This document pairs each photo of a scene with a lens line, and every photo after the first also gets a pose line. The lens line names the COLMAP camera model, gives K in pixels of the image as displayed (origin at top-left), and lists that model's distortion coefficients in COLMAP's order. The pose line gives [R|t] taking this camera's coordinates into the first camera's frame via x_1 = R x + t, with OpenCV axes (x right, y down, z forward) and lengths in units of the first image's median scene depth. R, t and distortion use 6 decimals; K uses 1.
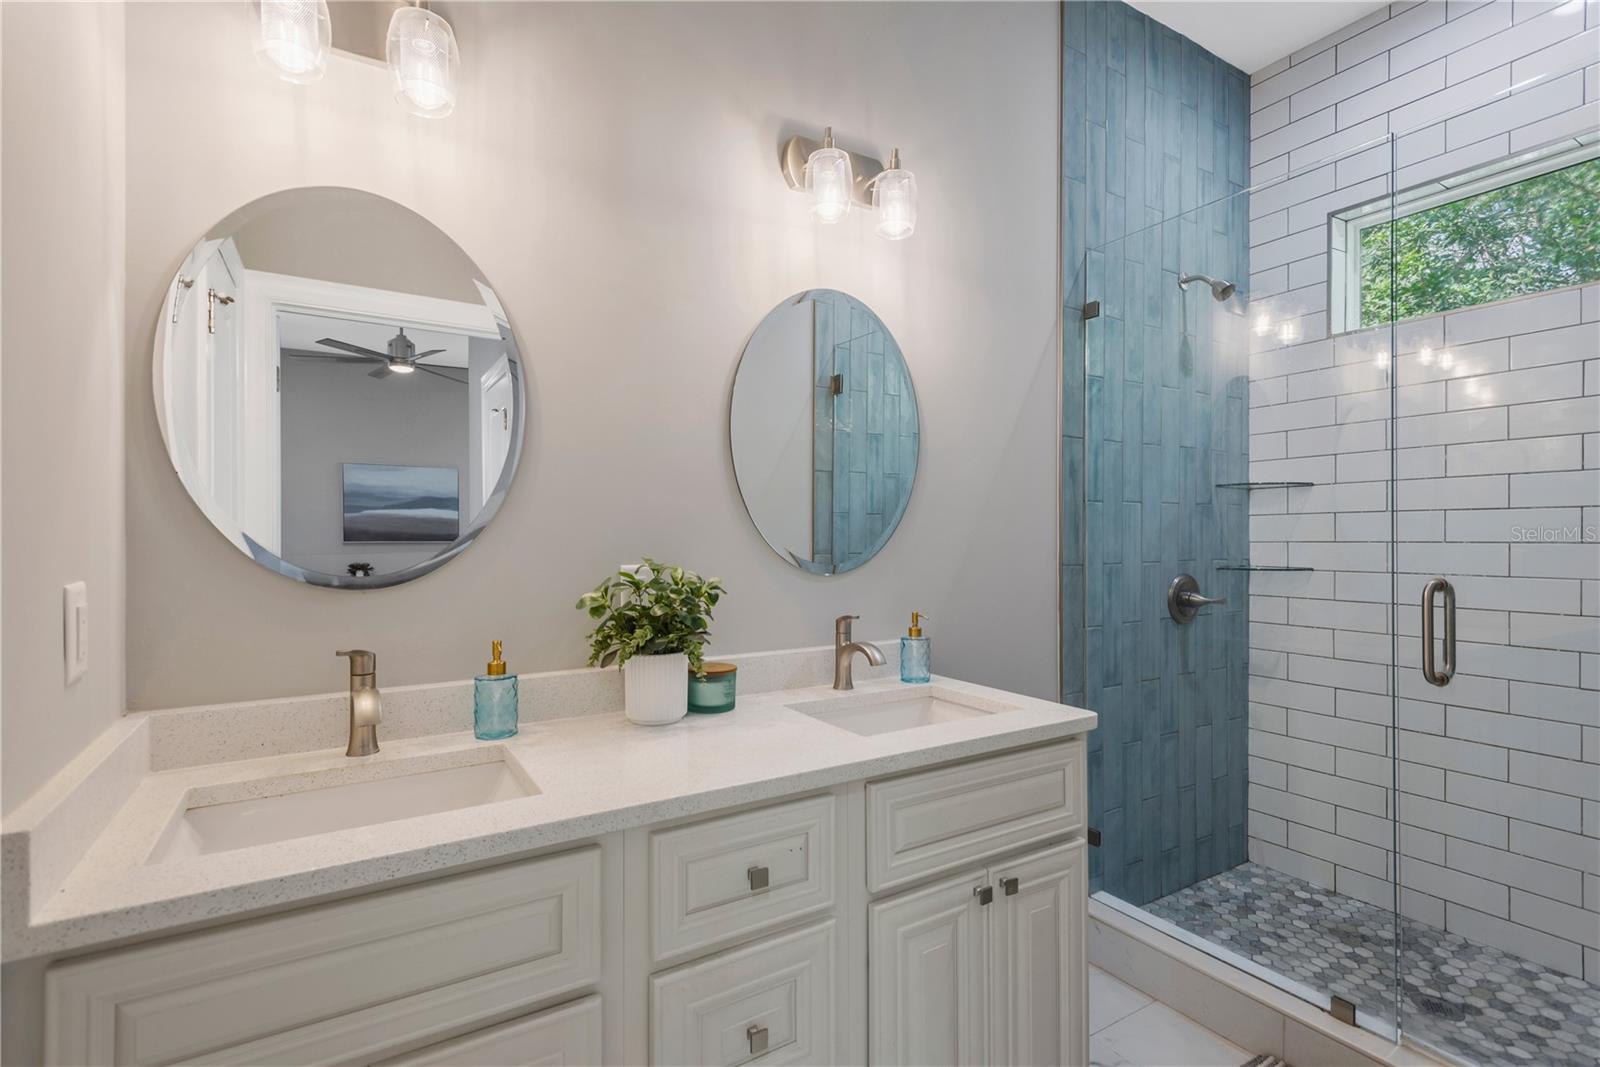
lens RADIAL K [[757.5, 0, 794.2], [0, 757.5, 539.0], [0, 0, 1]] dist [0.005530, 0.000647]
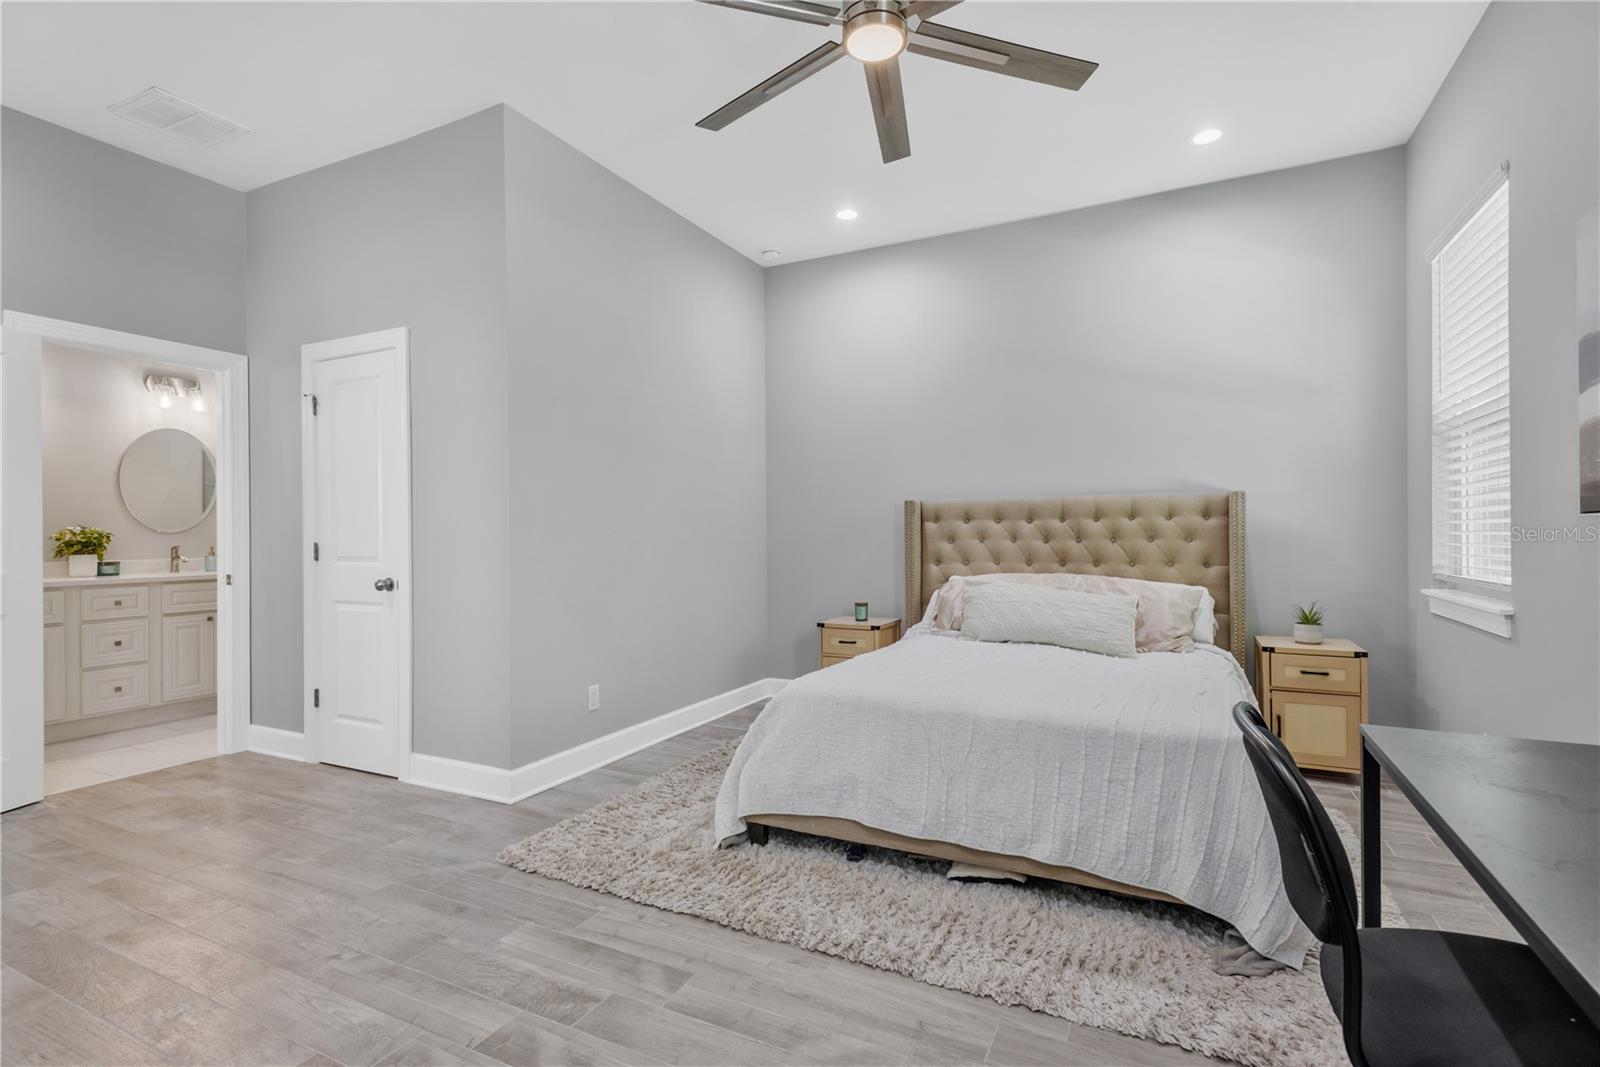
lens RADIAL K [[757.5, 0, 810.3], [0, 757.5, 529.3], [0, 0, 1]] dist [0.005530, 0.000647]
pose [[0.836419, -0.000759, 0.548089, 0.577117], [0.000443, 1.000000, 0.000709, 0.043180], [-0.548090, -0.000350, 0.836419, -3.119506]]
